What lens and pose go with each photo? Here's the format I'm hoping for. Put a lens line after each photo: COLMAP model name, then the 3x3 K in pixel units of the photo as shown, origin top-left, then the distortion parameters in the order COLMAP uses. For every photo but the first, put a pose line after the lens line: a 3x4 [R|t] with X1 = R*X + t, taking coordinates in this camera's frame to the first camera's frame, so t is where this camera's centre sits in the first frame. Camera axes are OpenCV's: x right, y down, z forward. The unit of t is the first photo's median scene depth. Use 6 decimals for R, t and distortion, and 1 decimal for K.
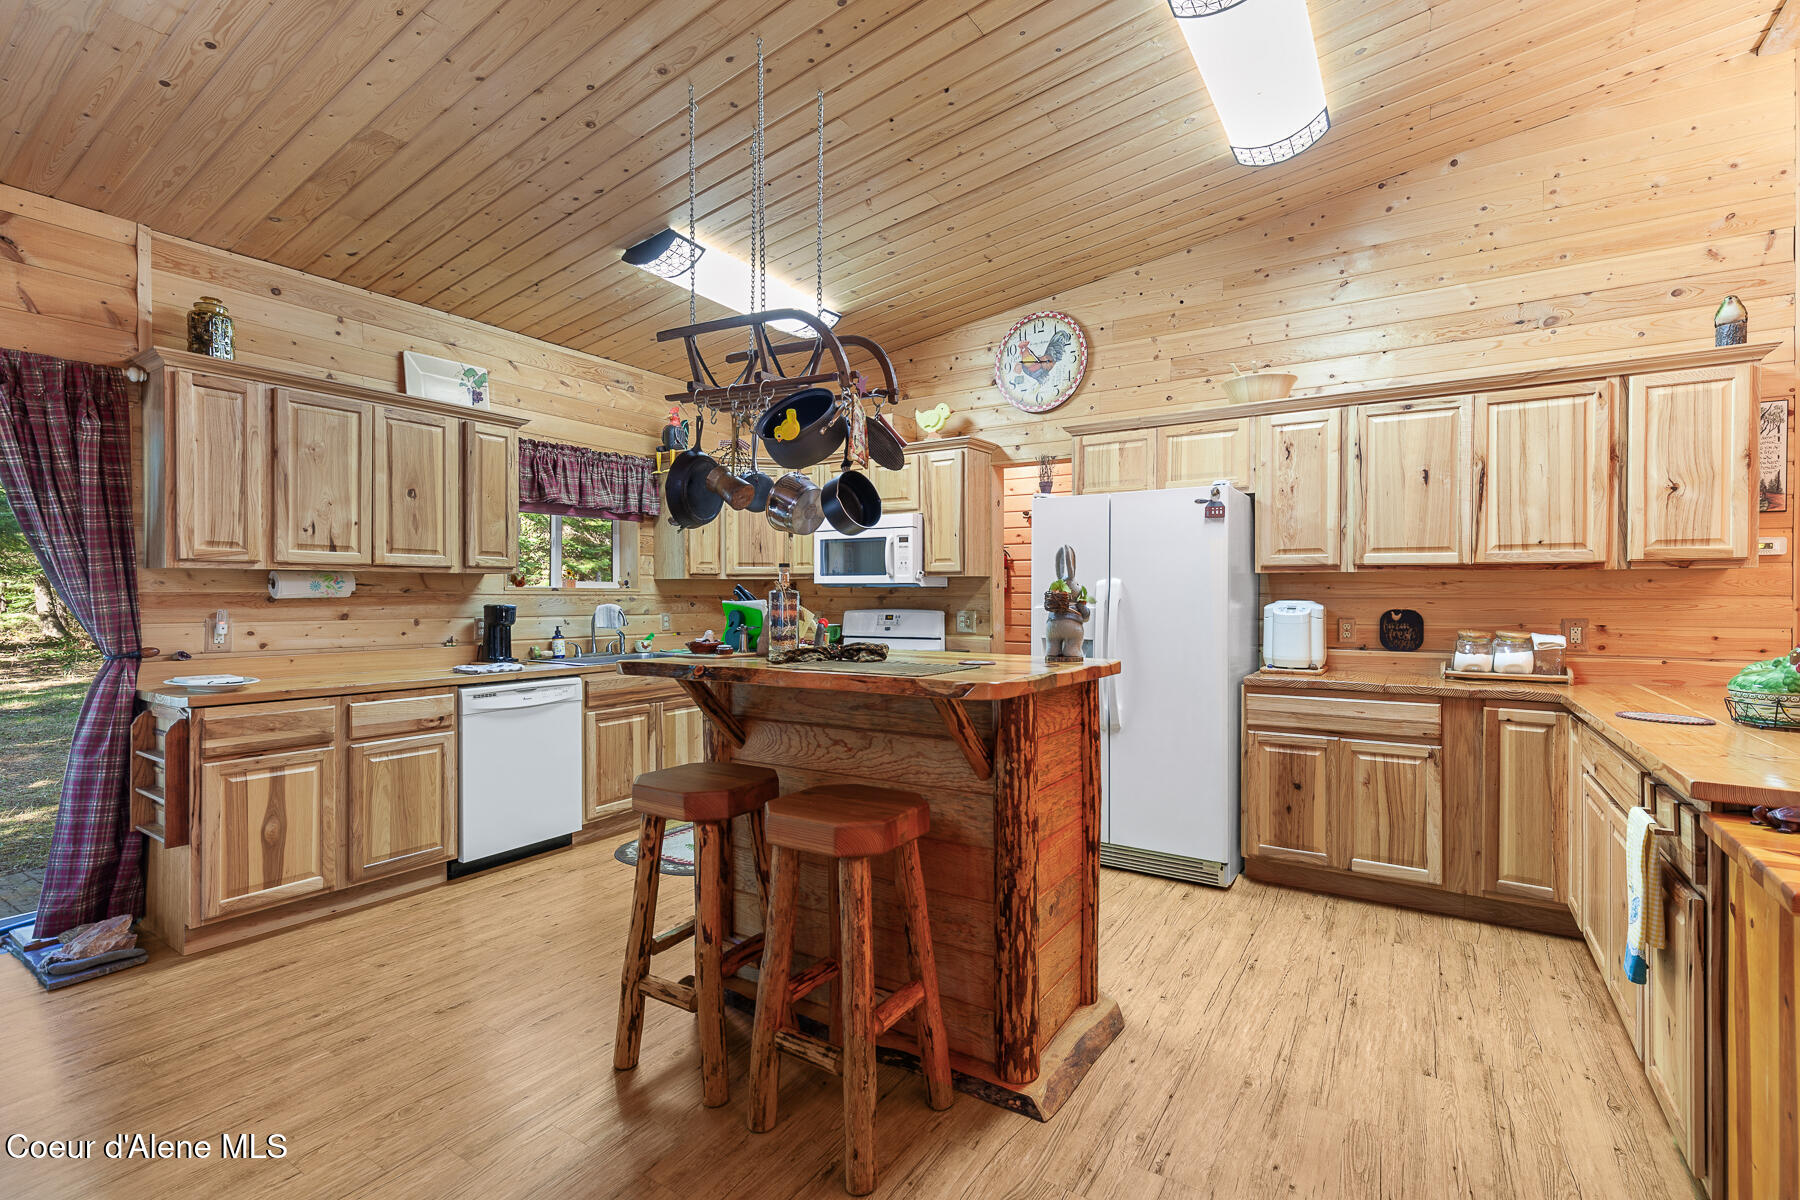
lens RADIAL K [[810.2, 0, 904.5], [0, 810.2, 597.3], [0, 0, 1]] dist [0.008229, -0.001875]
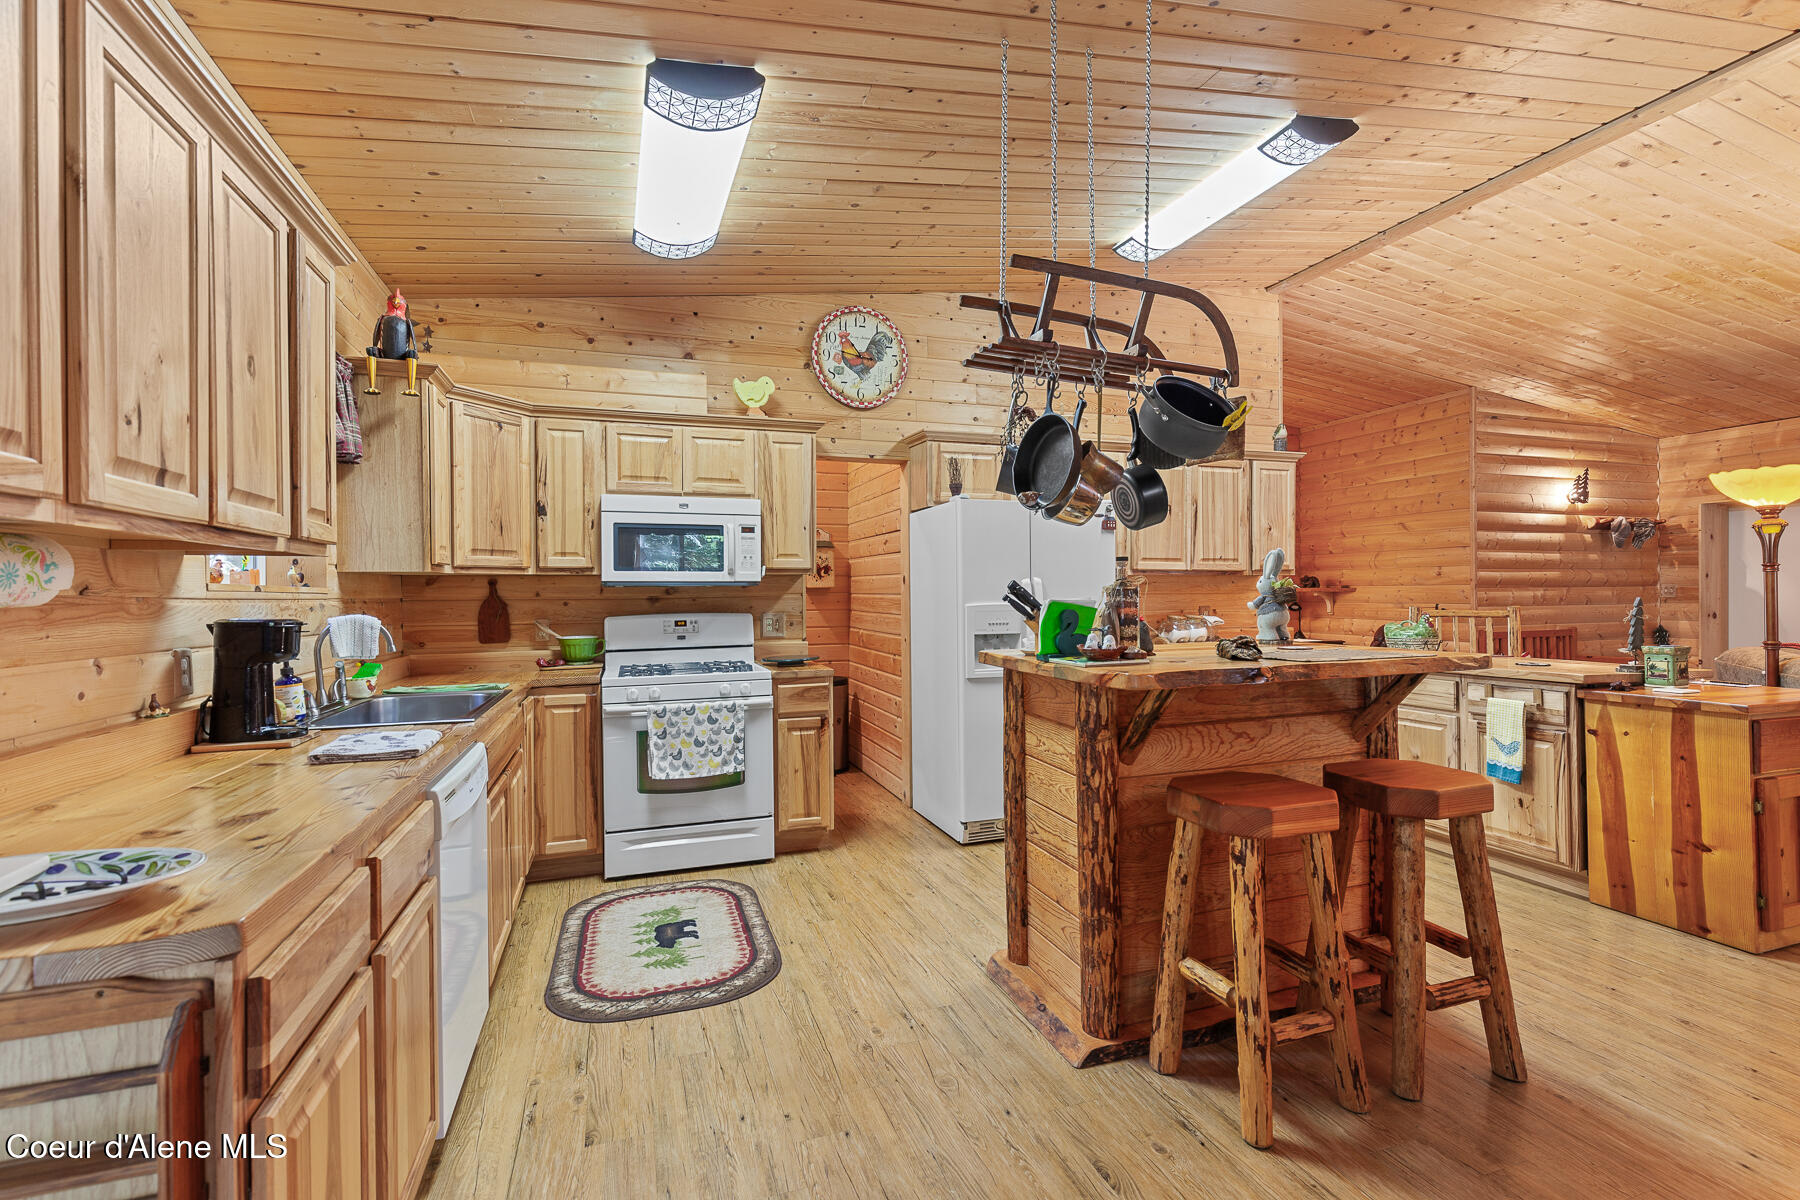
lens RADIAL K [[810.2, 0, 908.2], [0, 810.2, 597.0], [0, 0, 1]] dist [0.008229, -0.001875]
pose [[0.611528, -0.008296, 0.791179, -0.820907], [0.011499, 0.999933, 0.001597, -0.000788], [-0.791139, 0.008121, 0.611583, 0.506317]]
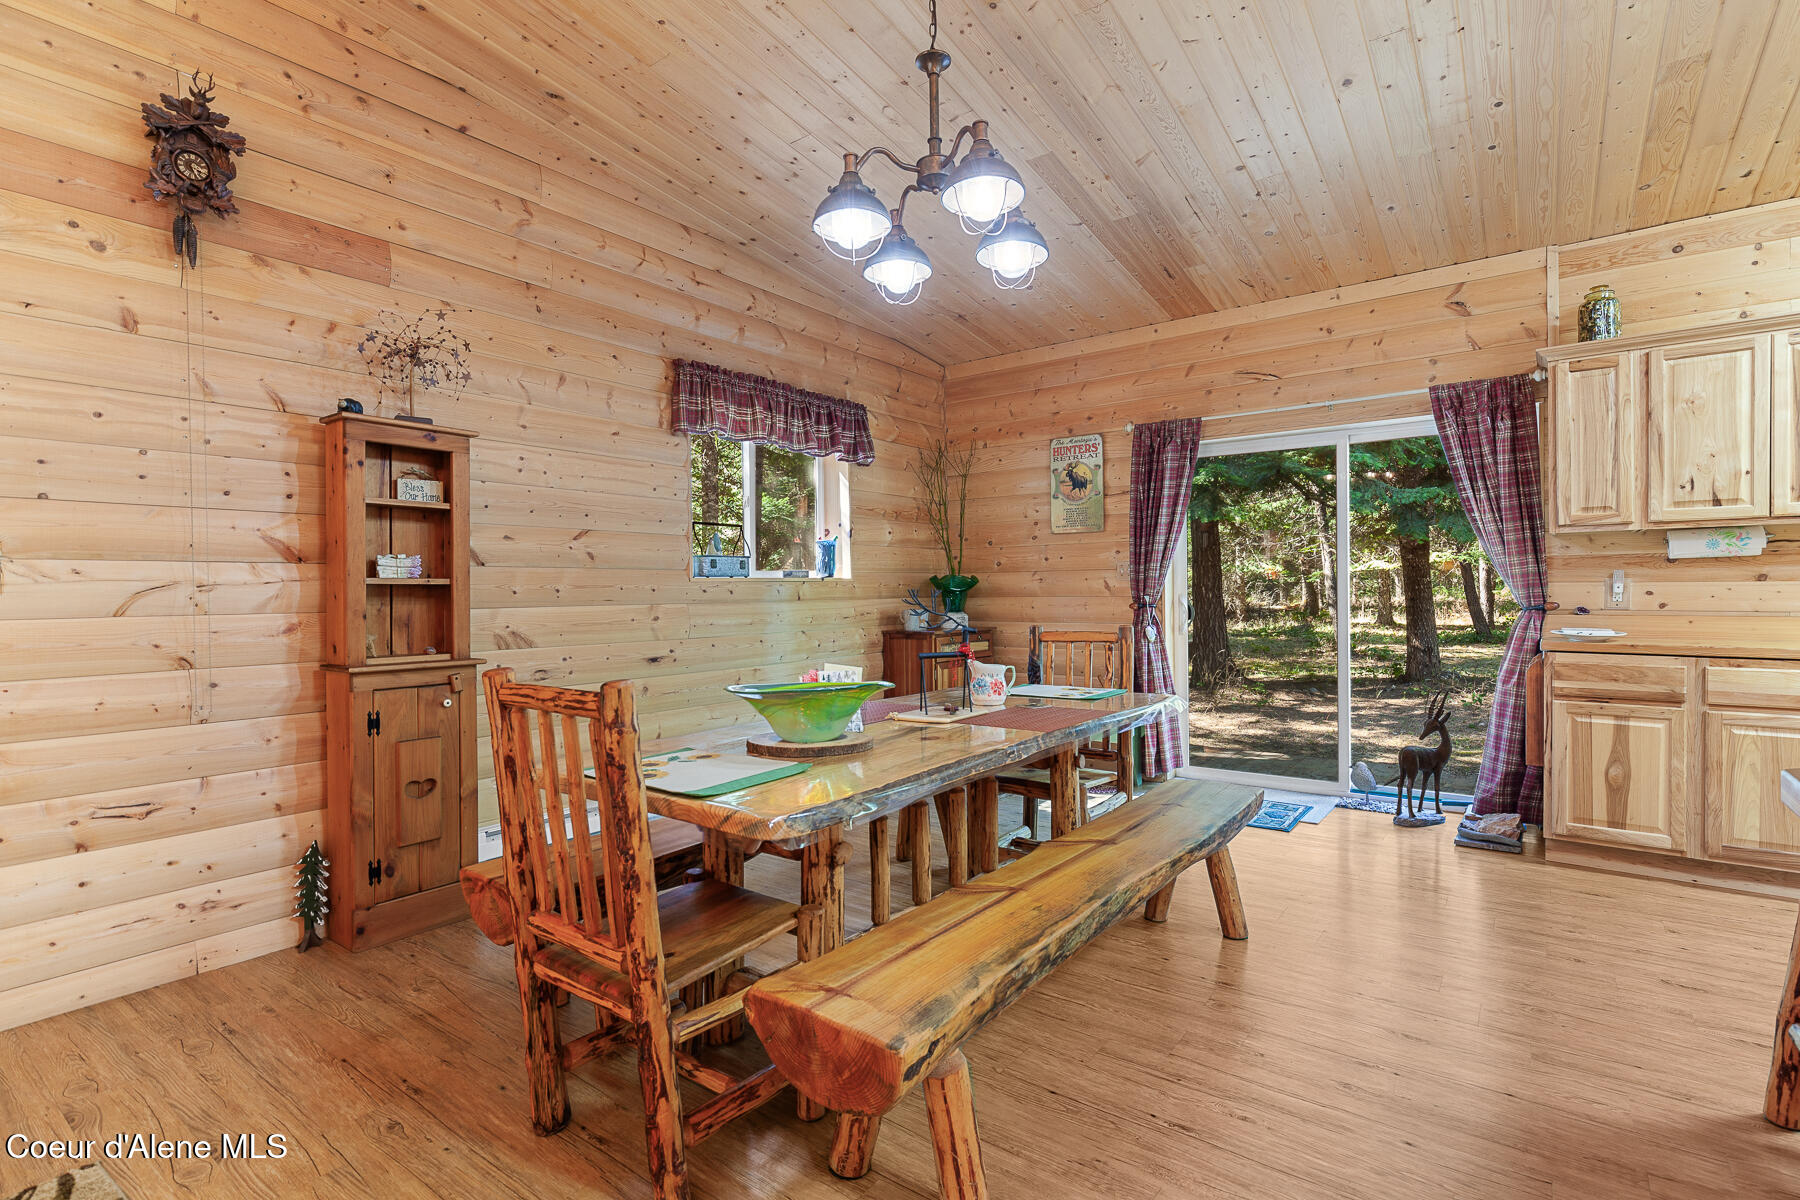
lens RADIAL K [[853.2, 0, 902.1], [0, 853.2, 597.3], [0, 0, 1]] dist [-0.003289, -0.000909]
pose [[-0.072453, 0.011806, -0.997302, 0.356813], [0.008805, 0.999899, 0.011197, 0.030648], [0.997333, -0.007970, -0.072549, 0.137830]]
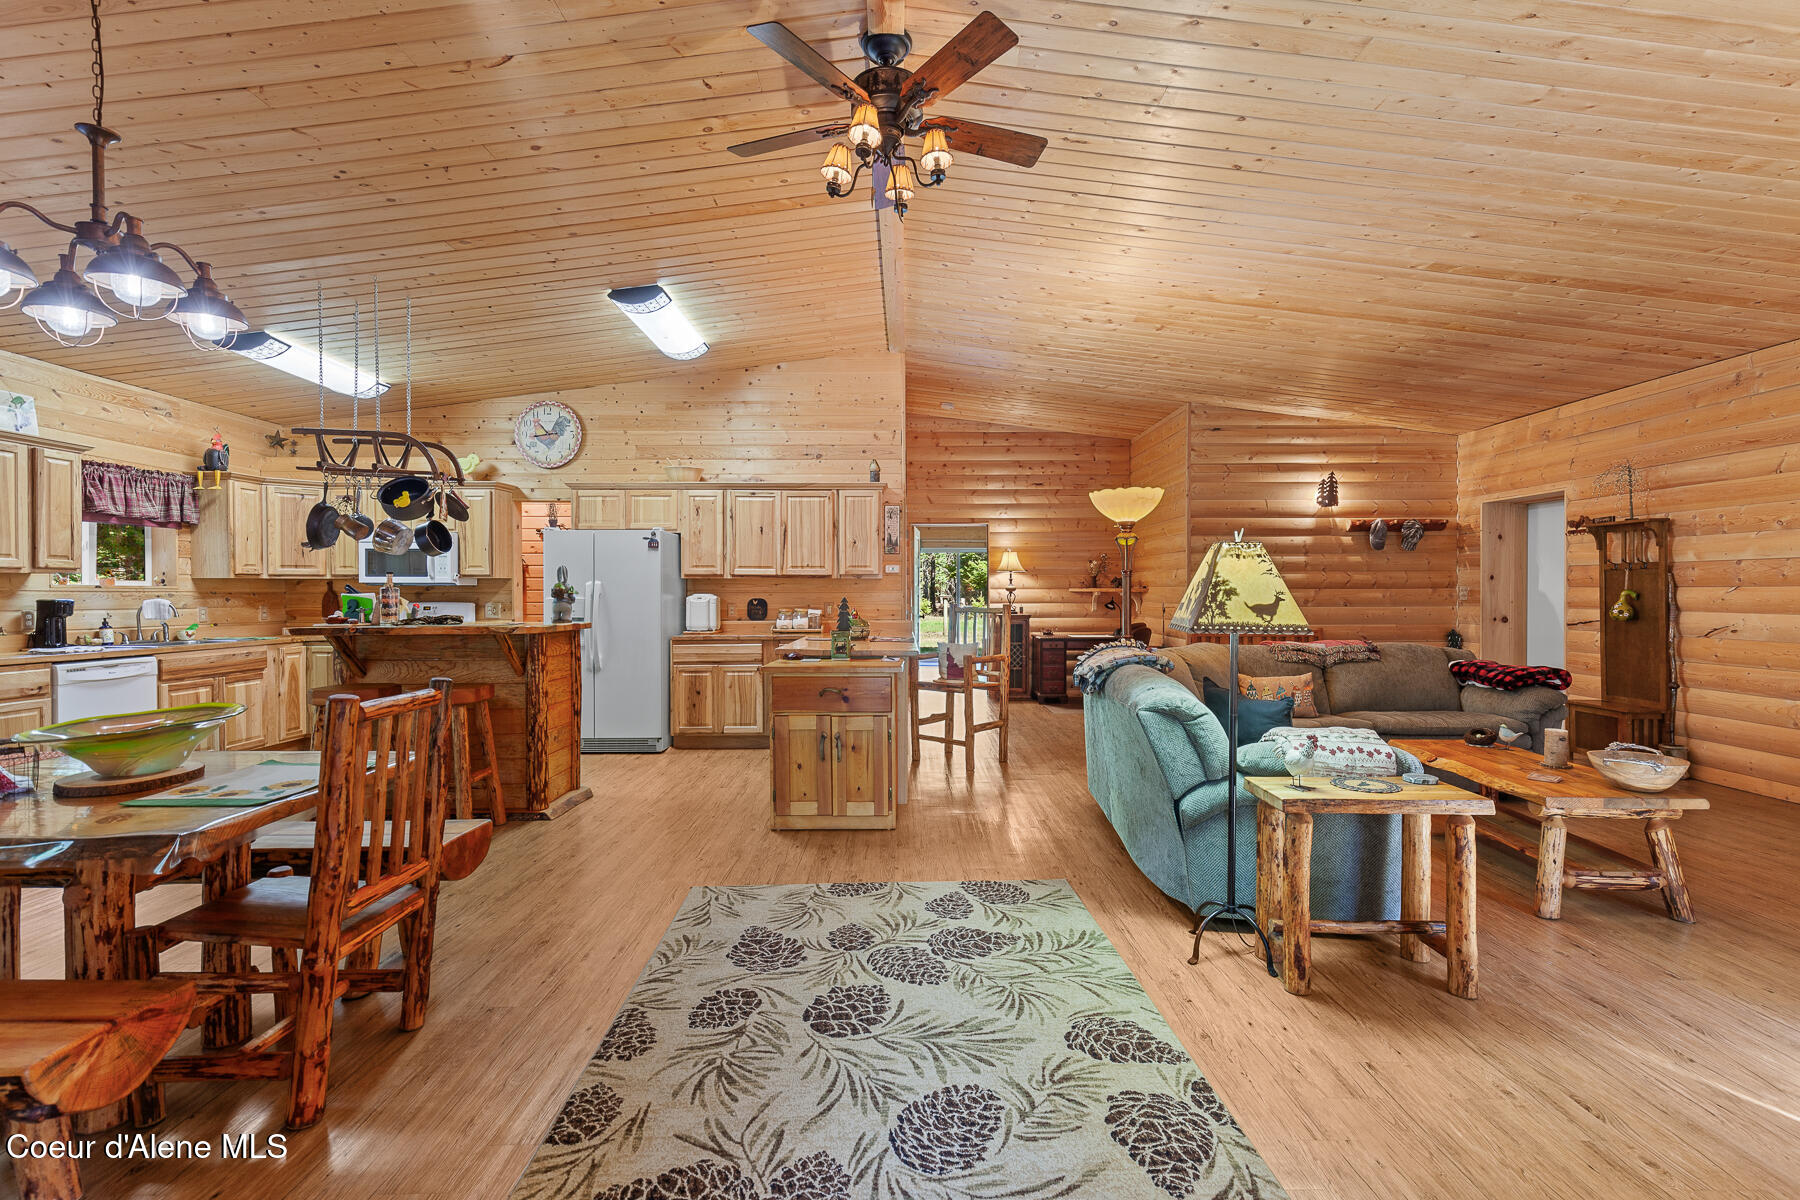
lens RADIAL K [[810.2, 0, 908.5], [0, 810.2, 597.8], [0, 0, 1]] dist [0.008229, -0.001875]
pose [[0.836627, -0.005121, 0.547750, -0.138590], [0.004048, 0.999987, 0.003165, 0.010228], [-0.547759, -0.000430, 0.836636, -0.861571]]
